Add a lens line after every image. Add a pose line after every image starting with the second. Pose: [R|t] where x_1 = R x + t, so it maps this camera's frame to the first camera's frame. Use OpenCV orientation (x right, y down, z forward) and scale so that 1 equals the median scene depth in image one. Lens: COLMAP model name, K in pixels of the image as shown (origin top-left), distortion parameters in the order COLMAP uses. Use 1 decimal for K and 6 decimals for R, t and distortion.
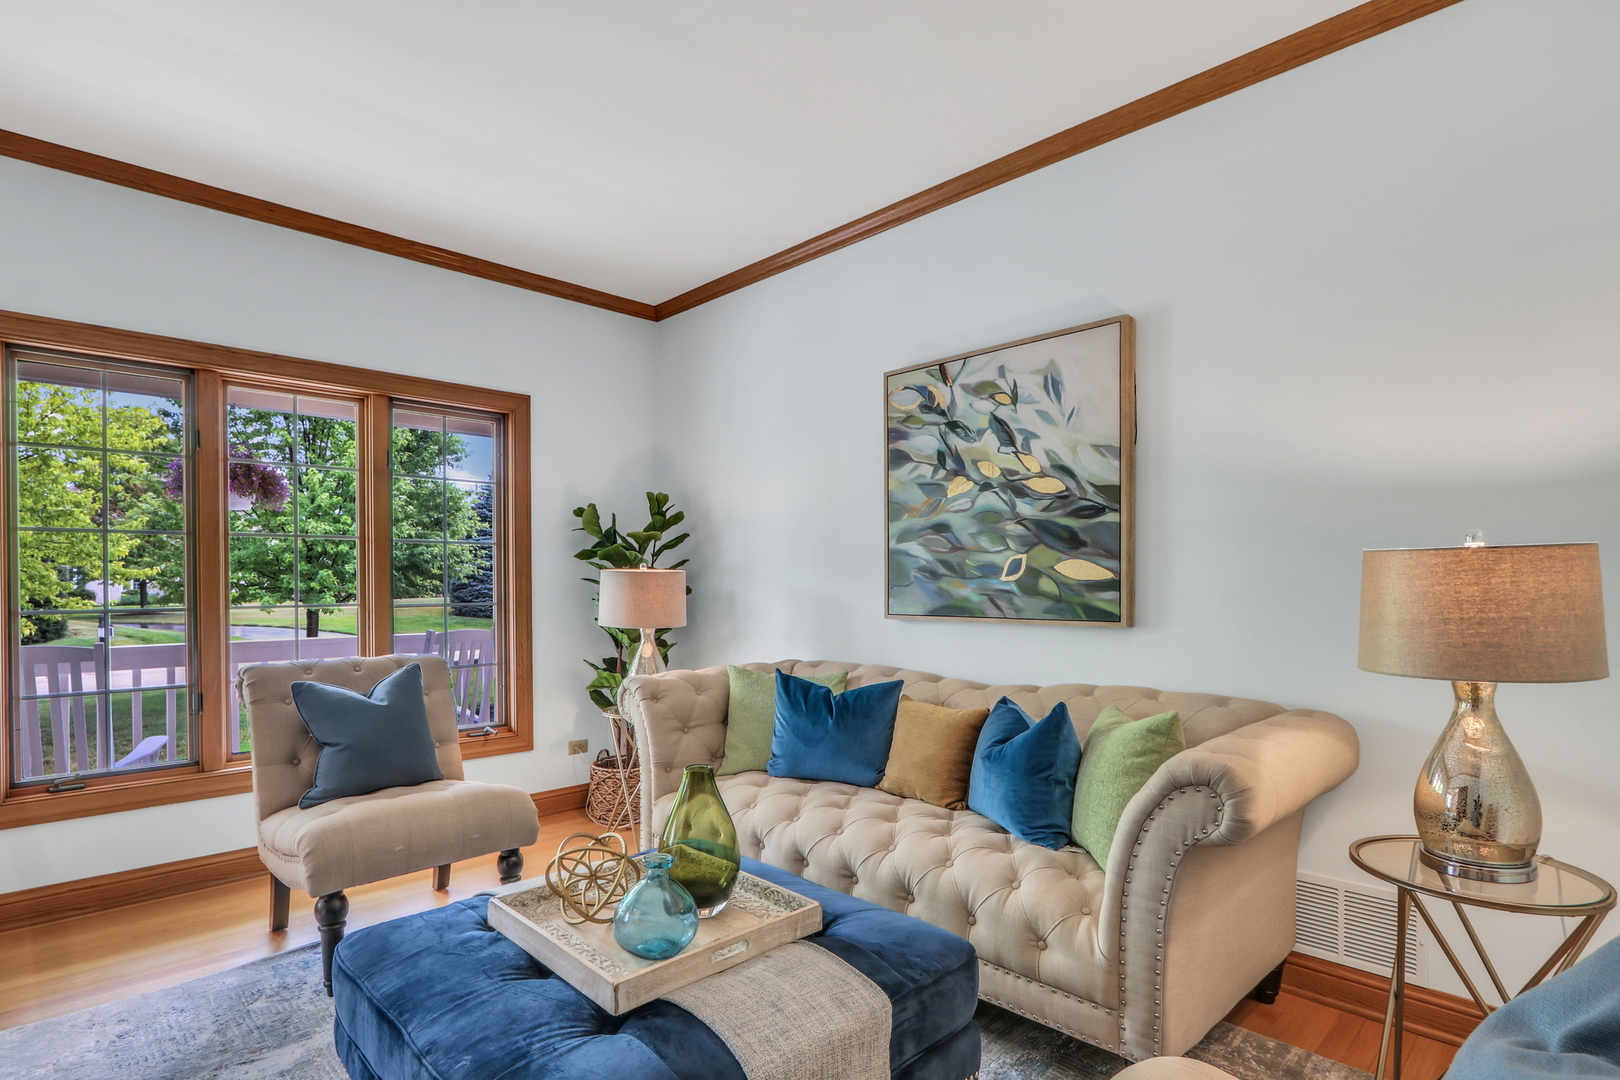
lens RADIAL K [[815.6, 0, 761.9], [0, 815.6, 584.5], [0, 0, 1]] dist [-0.007084, -0.000362]
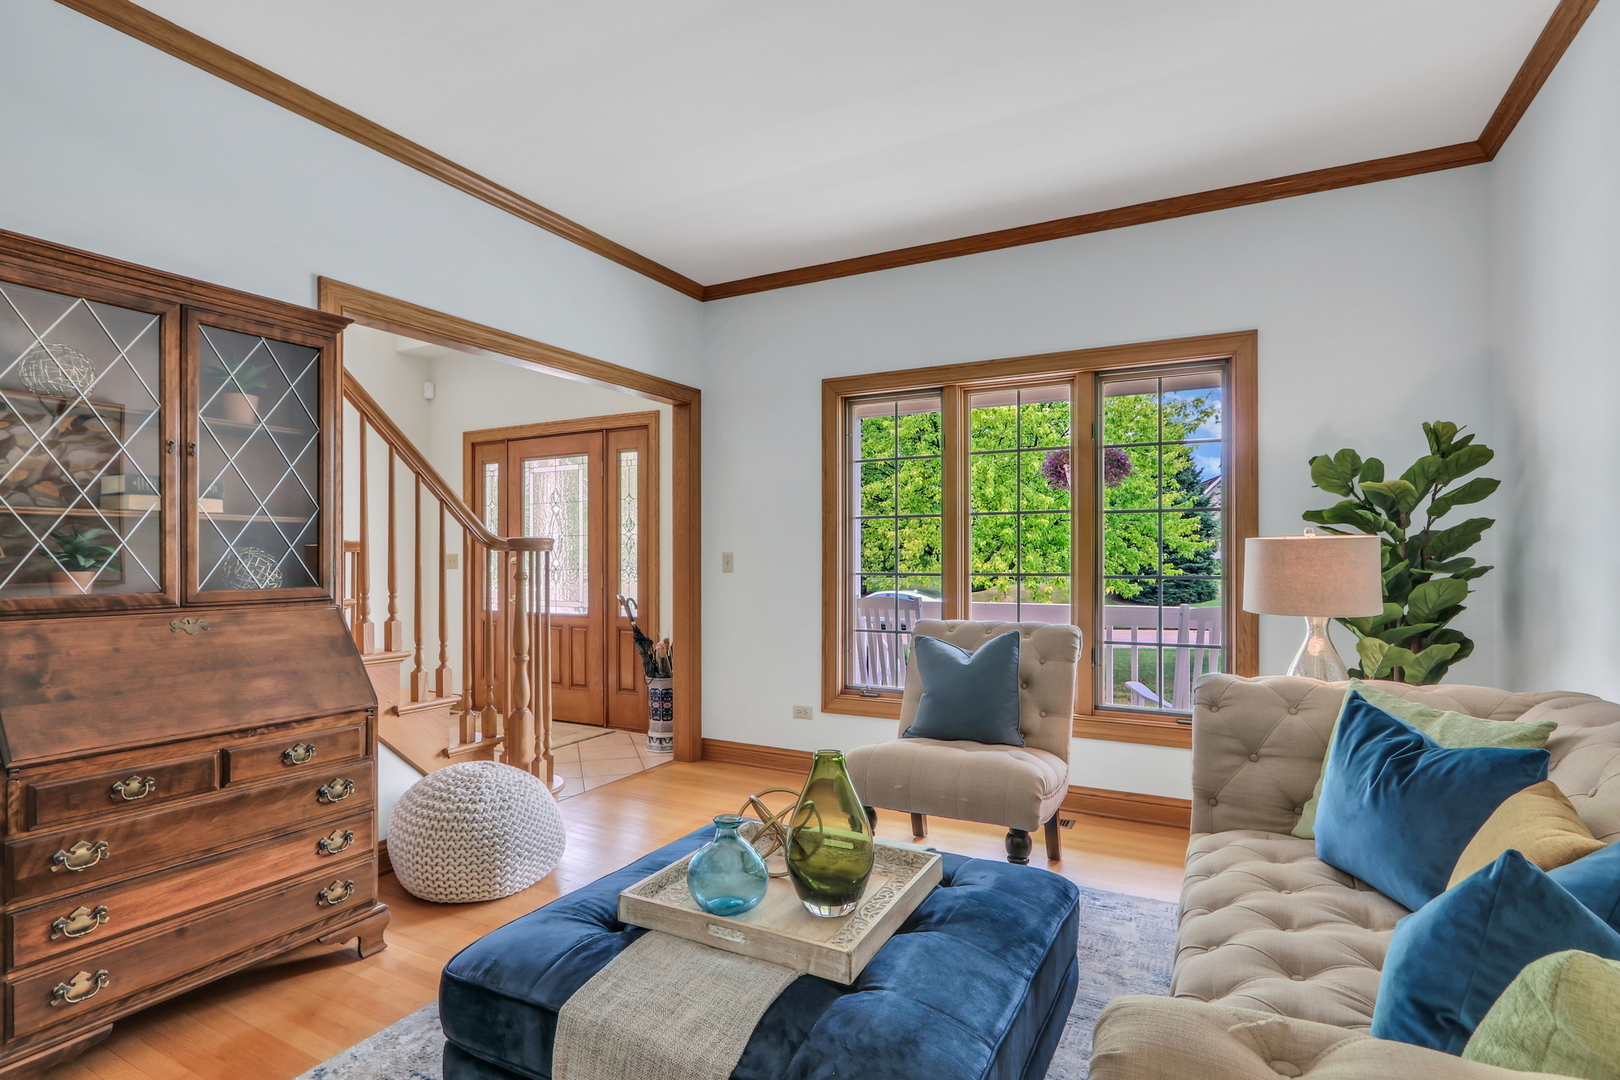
lens RADIAL K [[815.6, 0, 804.0], [0, 815.6, 547.2], [0, 0, 1]] dist [-0.007084, -0.000362]
pose [[0.327871, -0.006660, -0.944699, 0.481454], [-0.001368, 0.999971, -0.007525, -0.002987], [0.944721, 0.003760, 0.327853, 0.403041]]
